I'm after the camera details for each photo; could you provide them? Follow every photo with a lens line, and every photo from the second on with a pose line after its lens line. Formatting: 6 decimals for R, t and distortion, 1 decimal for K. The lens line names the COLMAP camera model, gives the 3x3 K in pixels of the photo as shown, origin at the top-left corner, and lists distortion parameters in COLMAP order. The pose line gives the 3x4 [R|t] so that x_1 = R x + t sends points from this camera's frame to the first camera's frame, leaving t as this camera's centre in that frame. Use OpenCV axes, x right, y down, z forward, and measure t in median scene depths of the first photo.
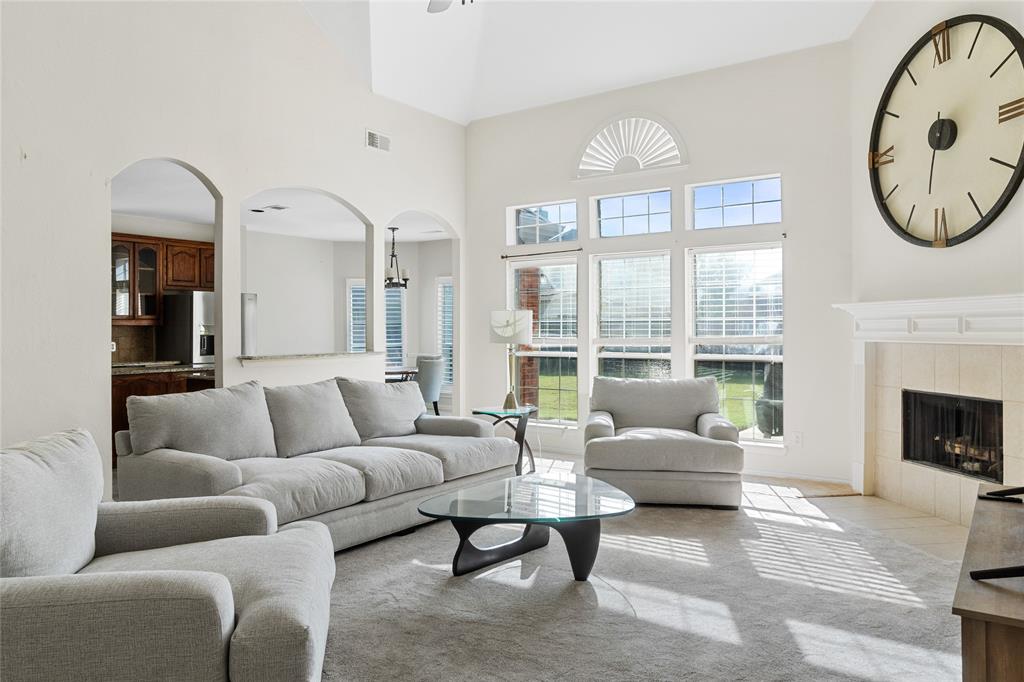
lens RADIAL K [[716.3, 0, 512.4], [0, 716.3, 321.7], [0, 0, 1]] dist [-0.012221, -0.002965]
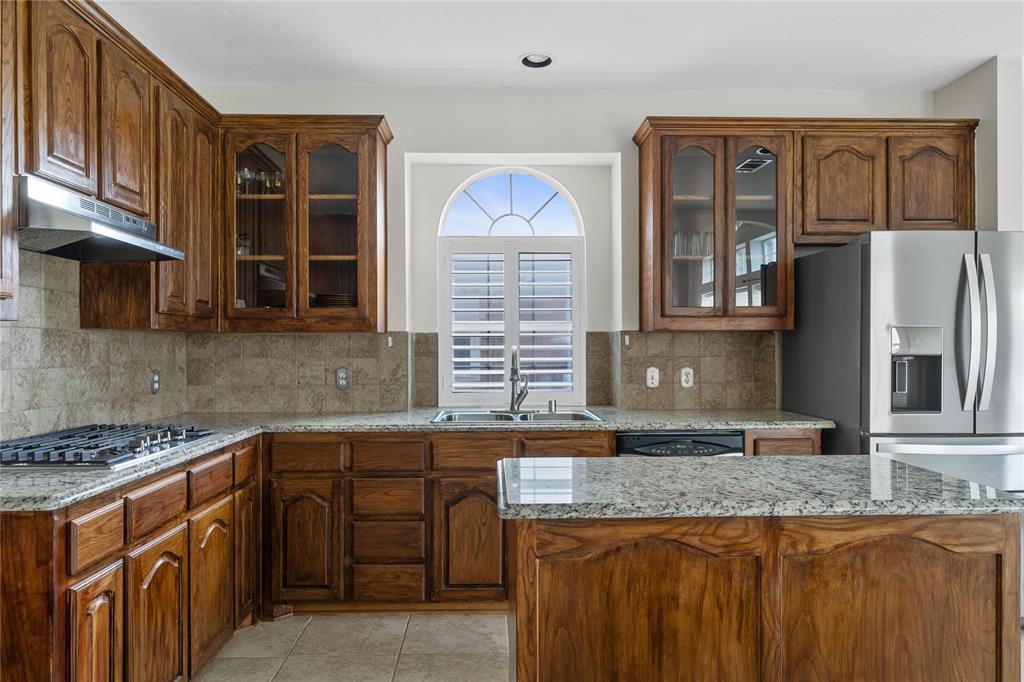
lens RADIAL K [[666.4, 0, 511.9], [0, 666.4, 346.2], [0, 0, 1]] dist [0.002269, -0.000277]
pose [[0.615484, 0.004050, -0.788139, -0.282309], [0.005346, 0.999942, 0.009313, 0.010038], [0.788131, -0.009946, 0.615427, 0.626908]]
